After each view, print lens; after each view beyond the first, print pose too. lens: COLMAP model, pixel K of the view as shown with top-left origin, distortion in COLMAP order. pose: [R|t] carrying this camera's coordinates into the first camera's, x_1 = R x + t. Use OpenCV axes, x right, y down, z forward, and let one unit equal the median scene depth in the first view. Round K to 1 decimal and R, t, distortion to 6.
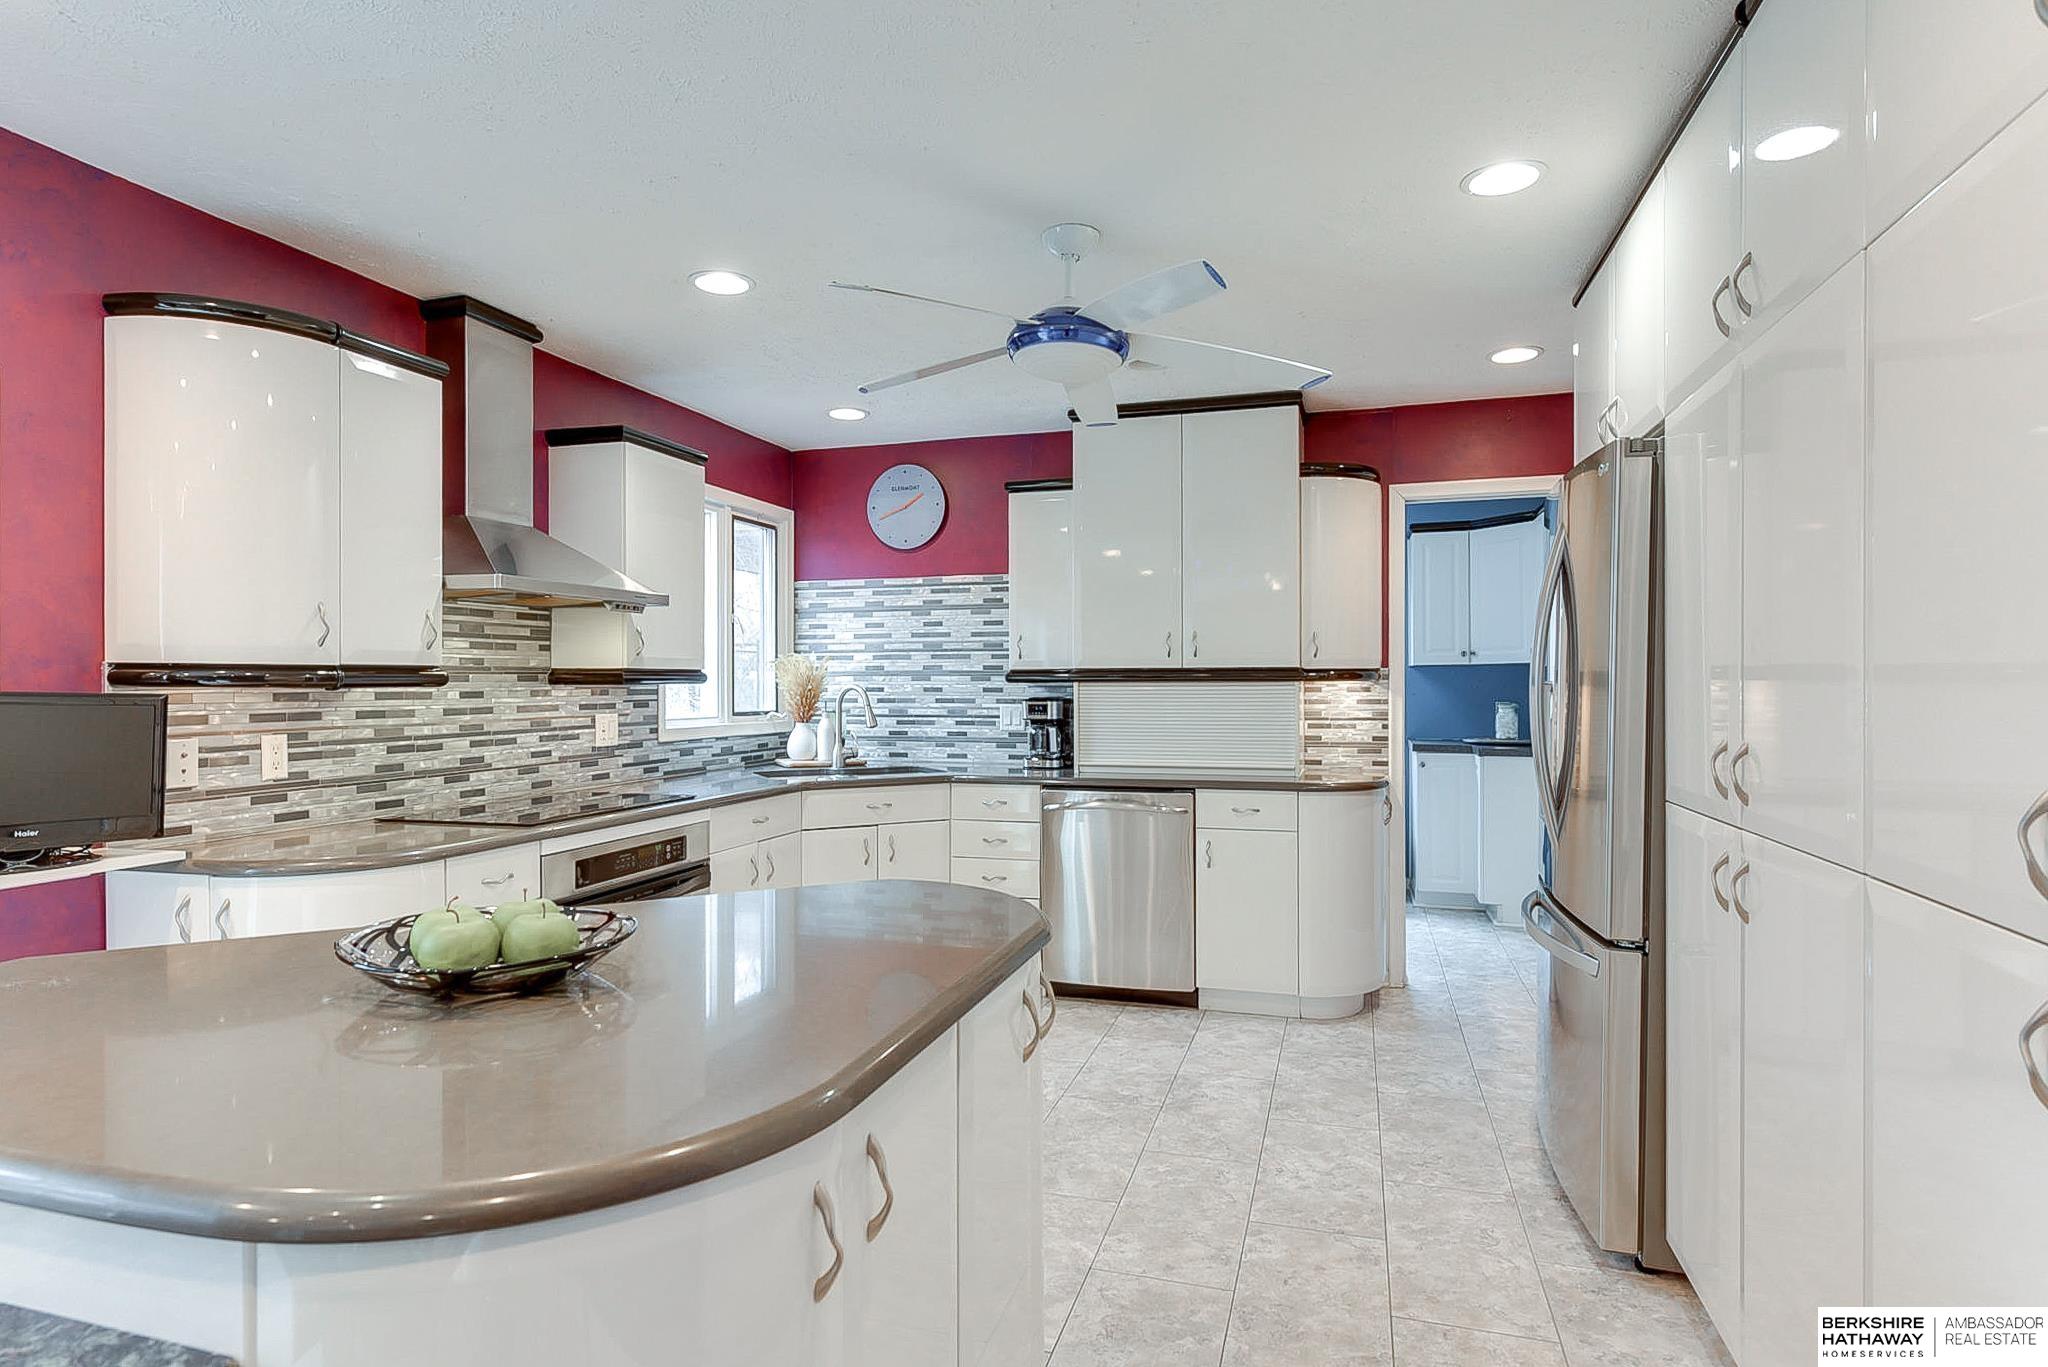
lens RADIAL K [[1106.4, 0, 1037.2], [0, 1106.4, 689.1], [0, 0, 1]] dist [0.008686, 0.000595]
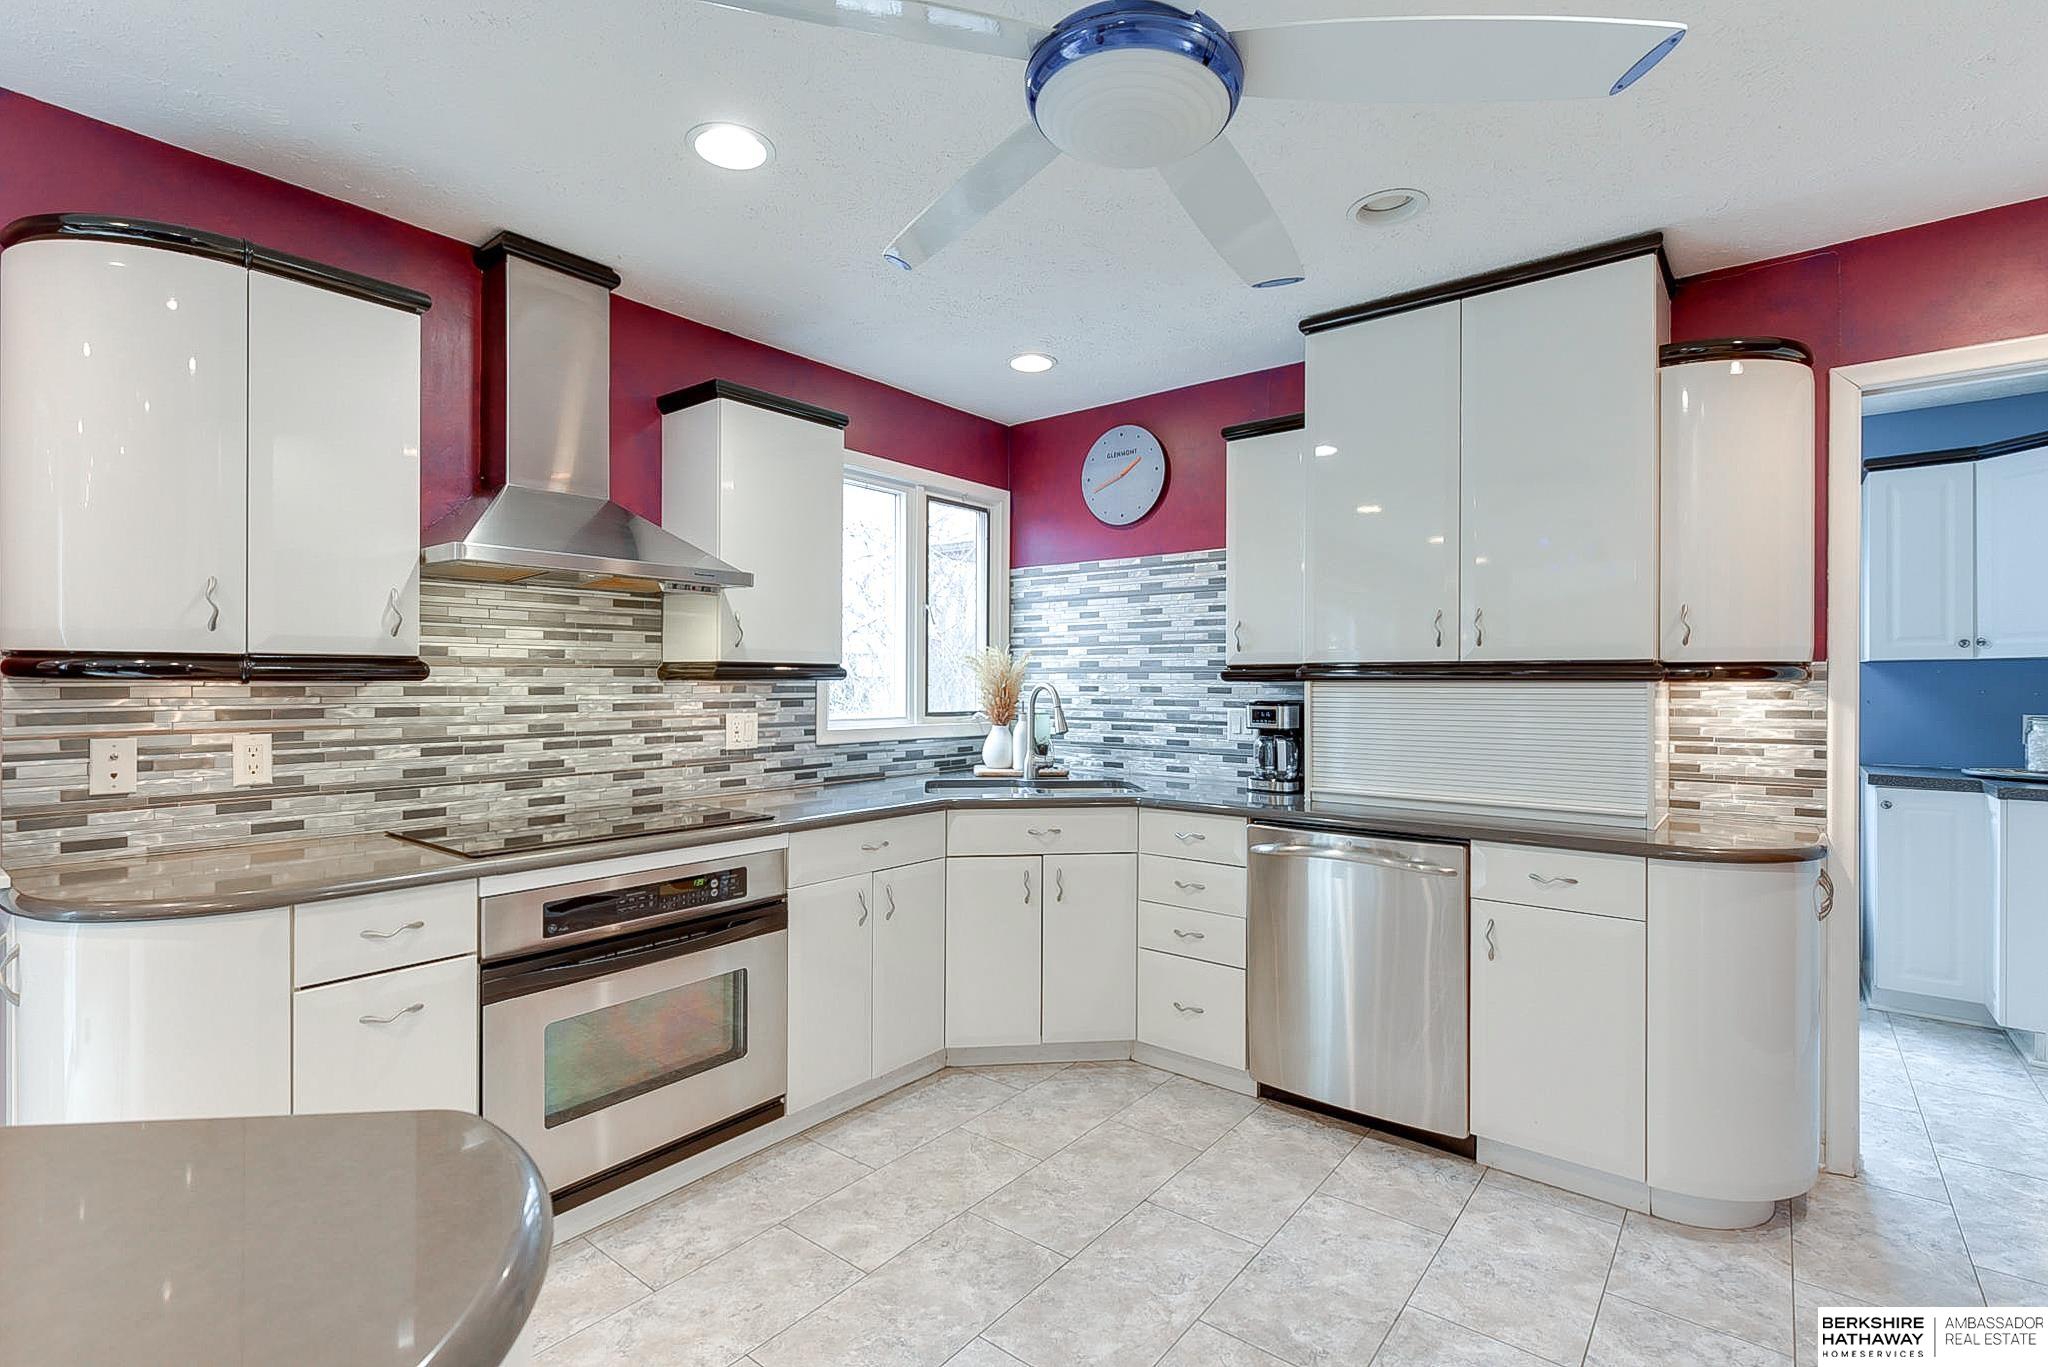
lens RADIAL K [[977.1, 0, 1003.5], [0, 977.1, 682.0], [0, 0, 1]] dist [0.007589, -0.004028]
pose [[0.924644, 0.005835, -0.380789, 0.101636], [-0.008142, 0.999957, -0.004448, -0.001087], [0.380747, 0.007213, 0.924651, 0.322689]]
